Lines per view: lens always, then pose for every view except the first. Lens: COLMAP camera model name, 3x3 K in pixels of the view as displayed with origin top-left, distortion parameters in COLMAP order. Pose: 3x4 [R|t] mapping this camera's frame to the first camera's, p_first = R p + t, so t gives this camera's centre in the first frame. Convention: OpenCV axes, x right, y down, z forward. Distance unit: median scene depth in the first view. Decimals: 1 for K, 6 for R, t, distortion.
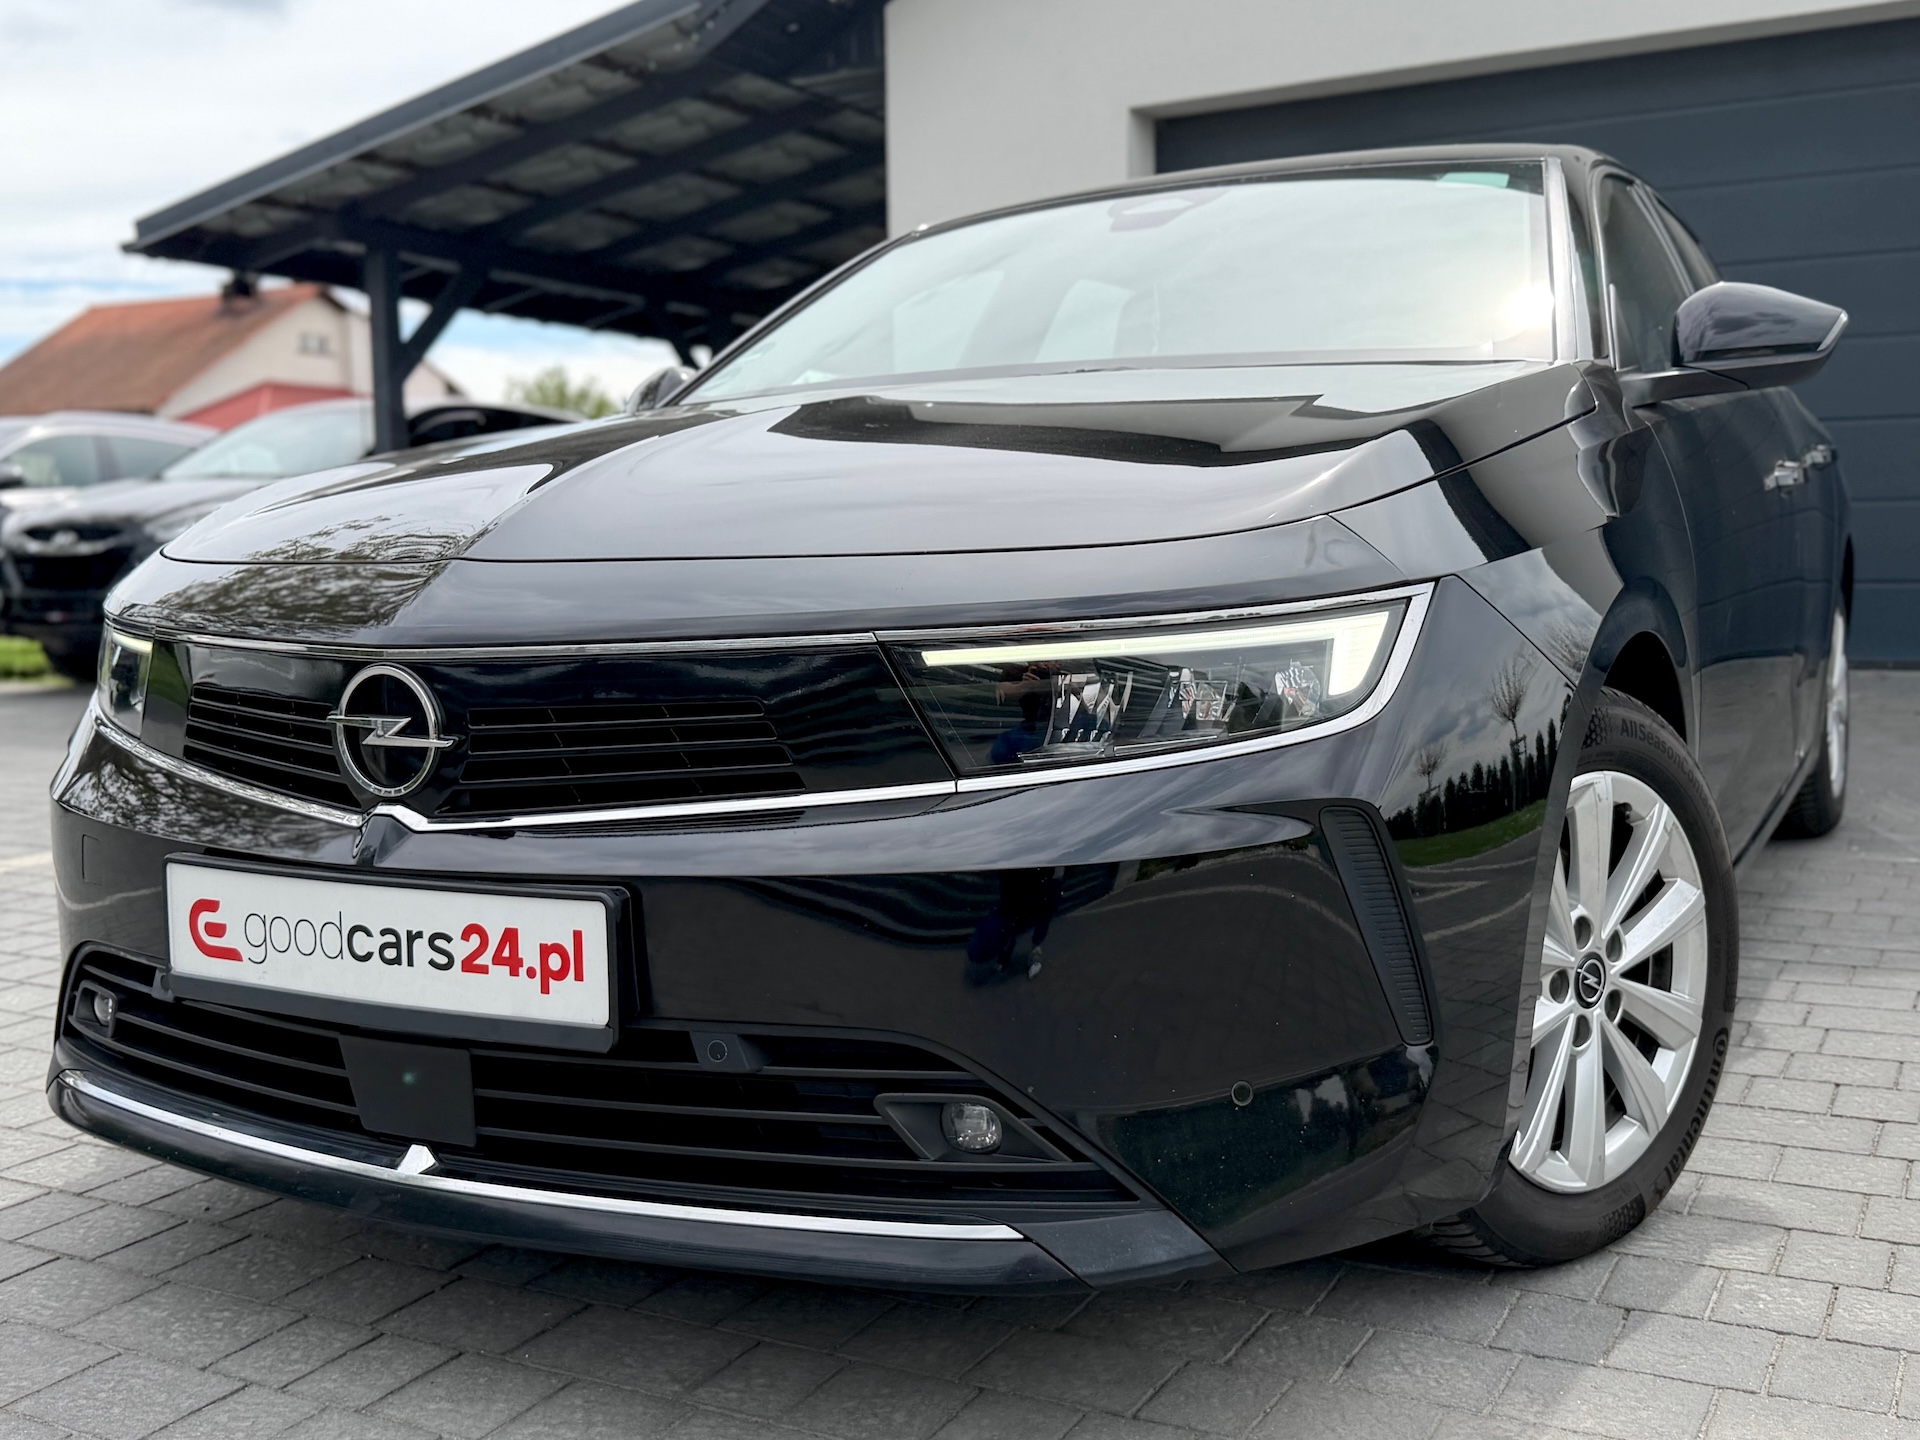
lens RADIAL K [[1734.0, 0, 974.4], [0, 1734.0, 714.7], [0, 0, 1]] dist [0.089620, 0.000000]
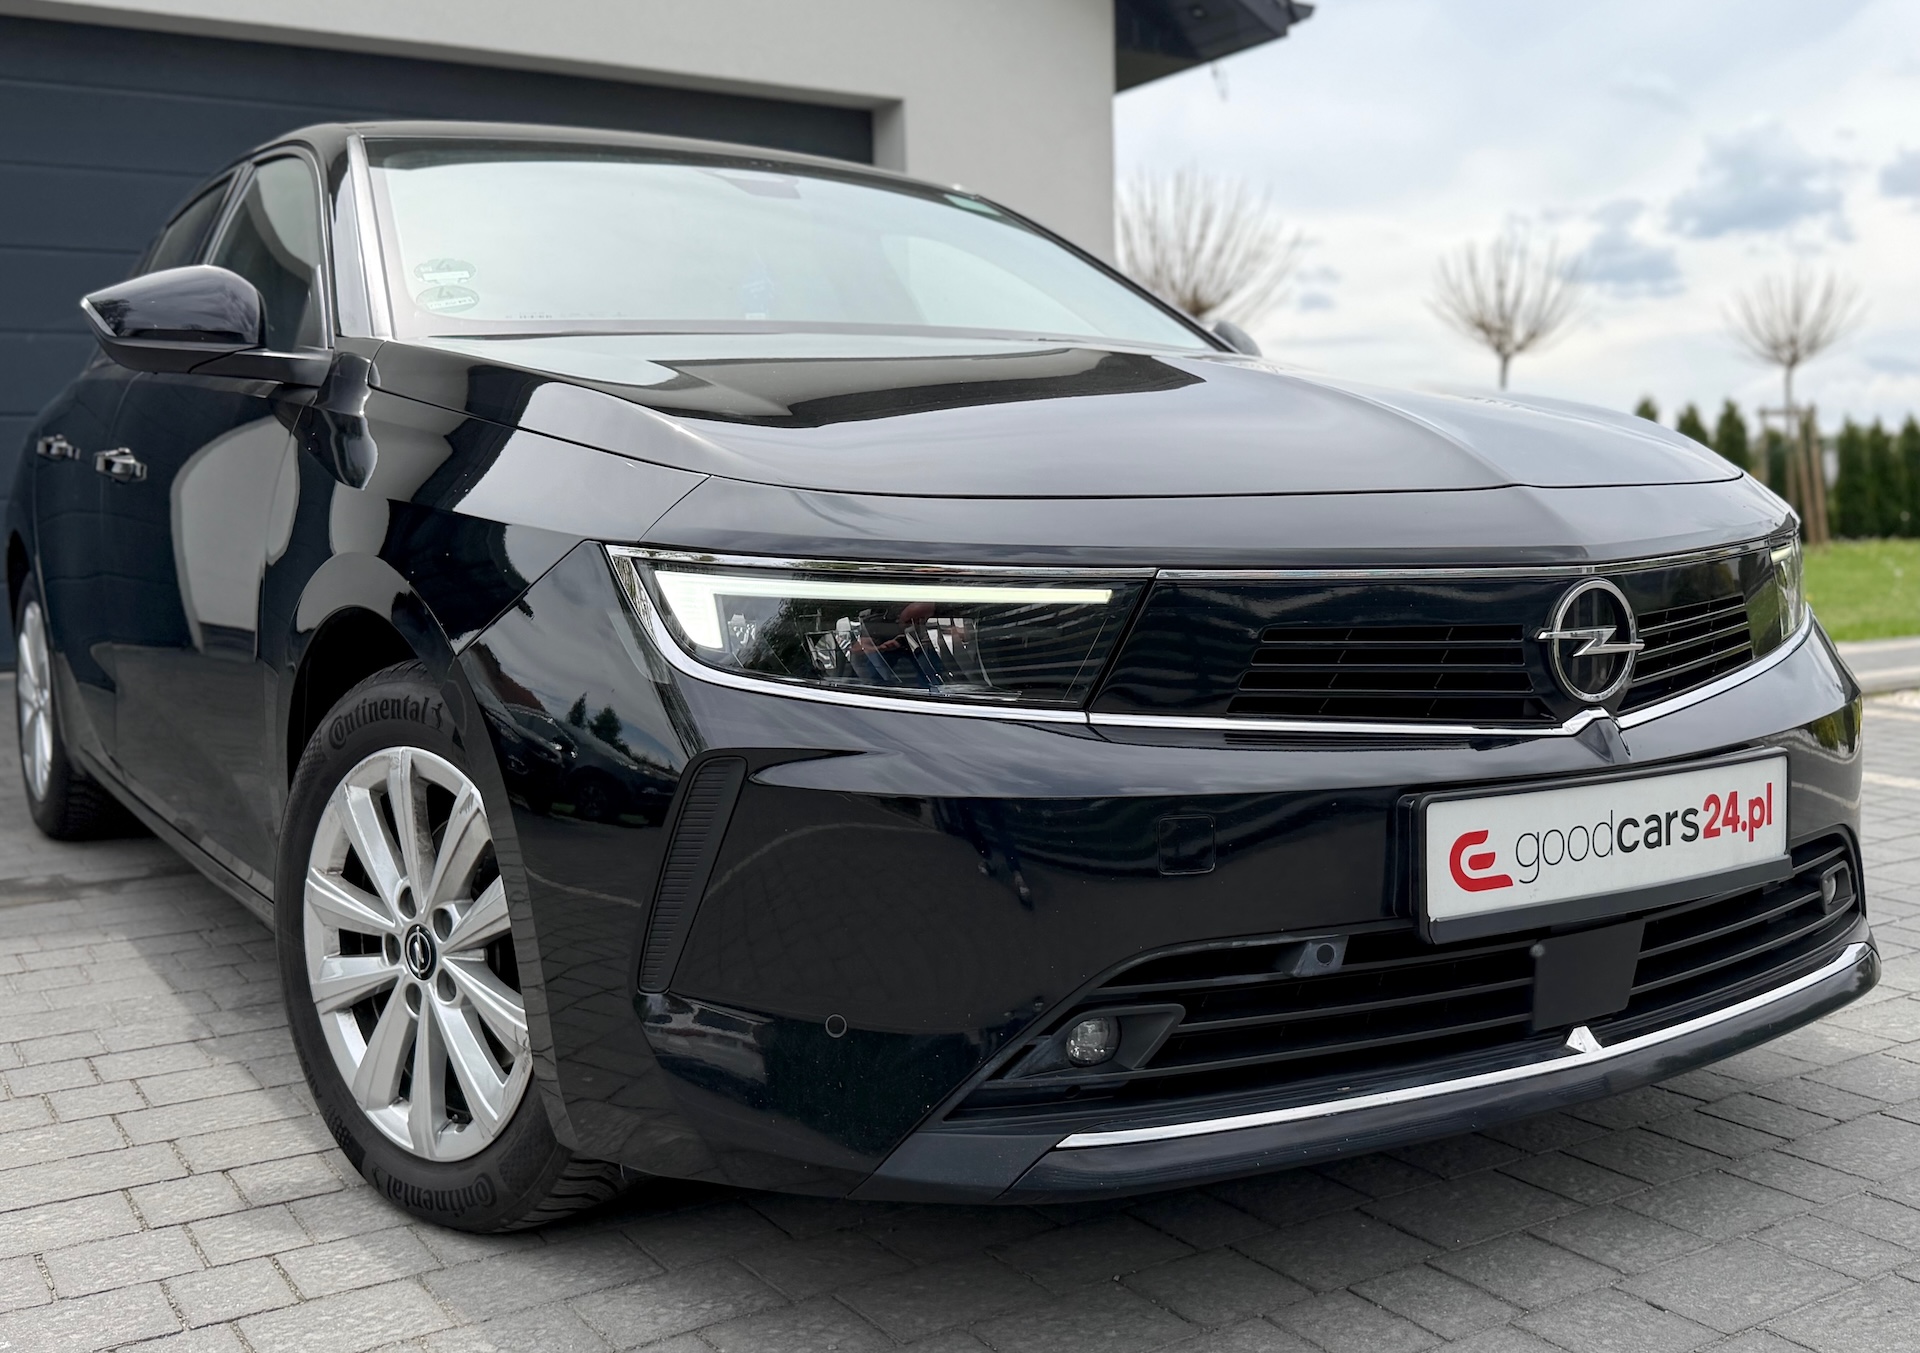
lens RADIAL K [[1762.8, 0, 966.0], [0, 1762.8, 658.6], [0, 0, 1]] dist [0.091241, 0.000000]
pose [[0.510280, -0.061111, 0.857834, -1.523115], [0.089493, 0.995830, 0.017707, -0.034985], [-0.855339, 0.067735, 0.513621, 0.790447]]
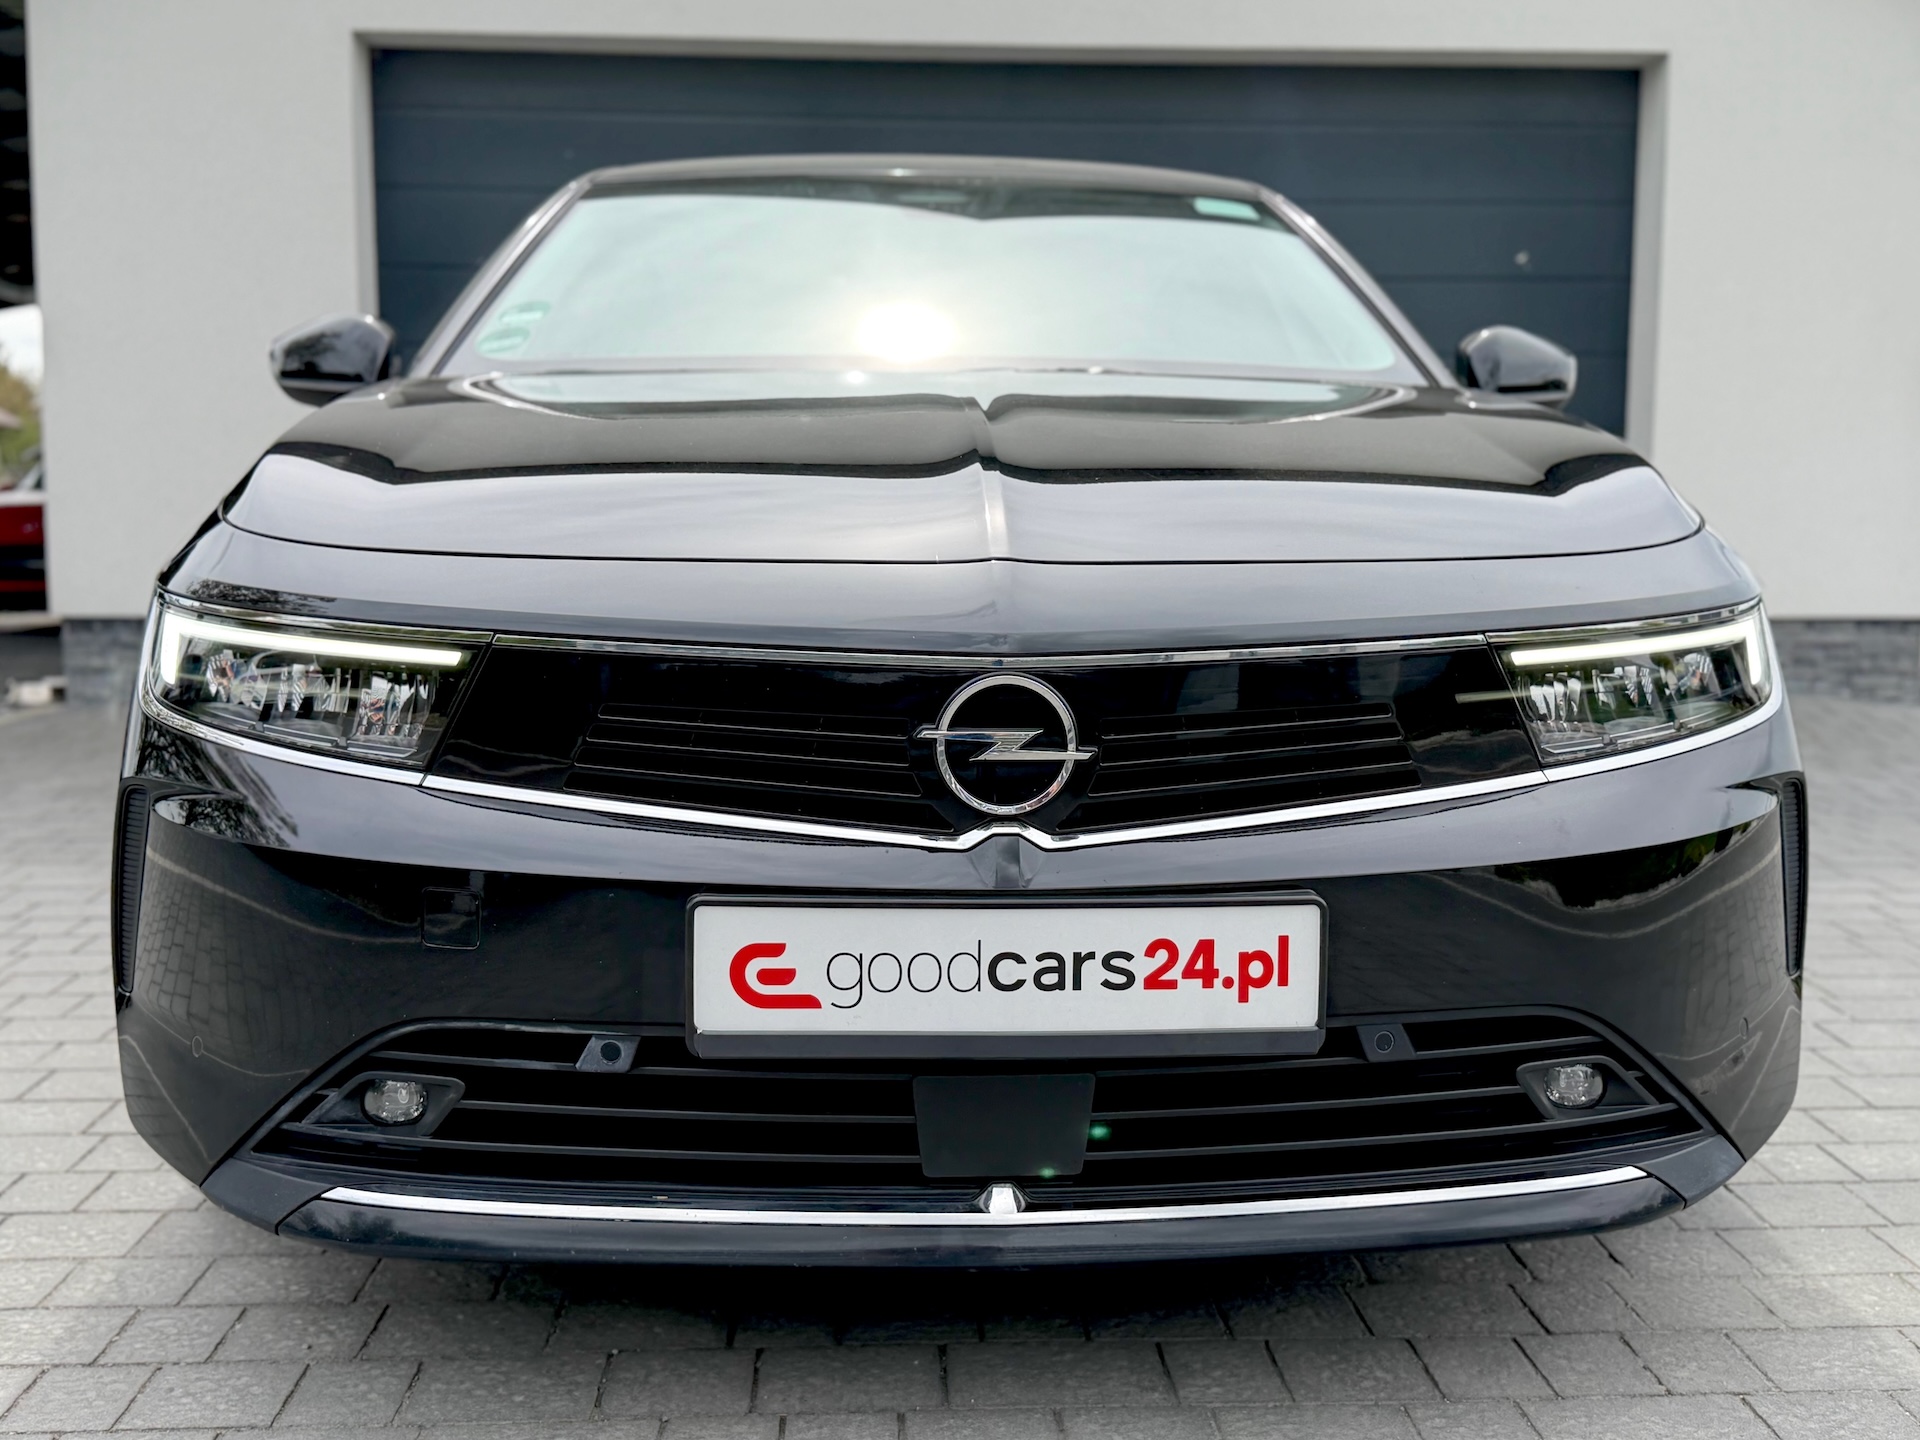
lens RADIAL K [[1816.5, 0, 952.8], [0, 1816.5, 766.8], [0, 0, 1]] dist [0.131948, 0.000000]
pose [[0.862899, -0.039103, 0.503861, -0.874022], [0.024737, 0.999075, 0.035171, -0.013878], [-0.504770, -0.017885, 0.863069, 0.184095]]
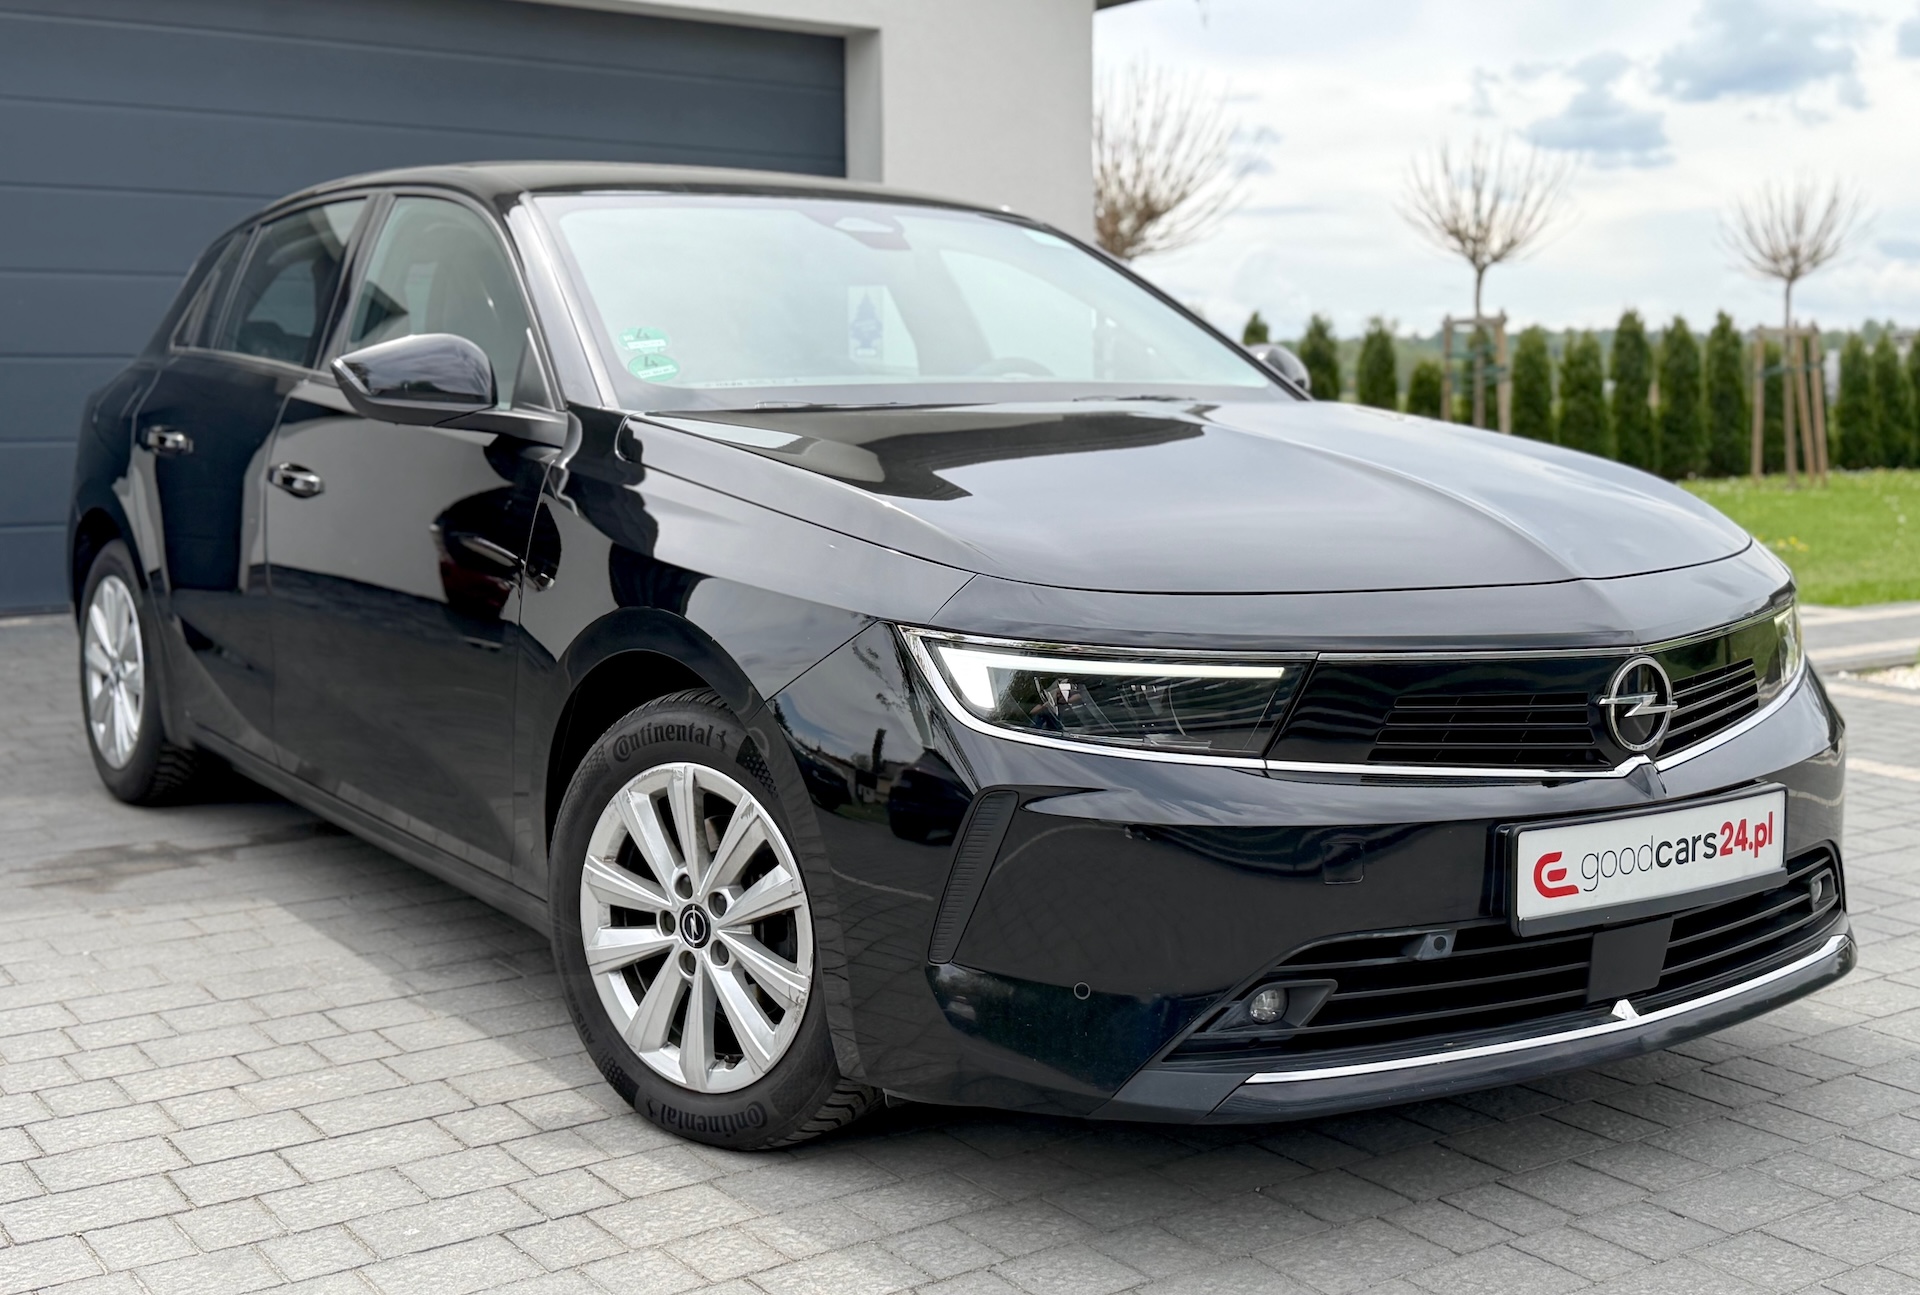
lens RADIAL K [[2035.4, 0, 901.5], [0, 2035.4, 605.2], [0, 0, 1]] dist [0.134916, 0.000000]
pose [[0.484590, -0.068597, 0.872048, -2.133548], [0.073229, 0.996602, 0.037702, -0.181734], [-0.871671, 0.045589, 0.487967, 0.722574]]
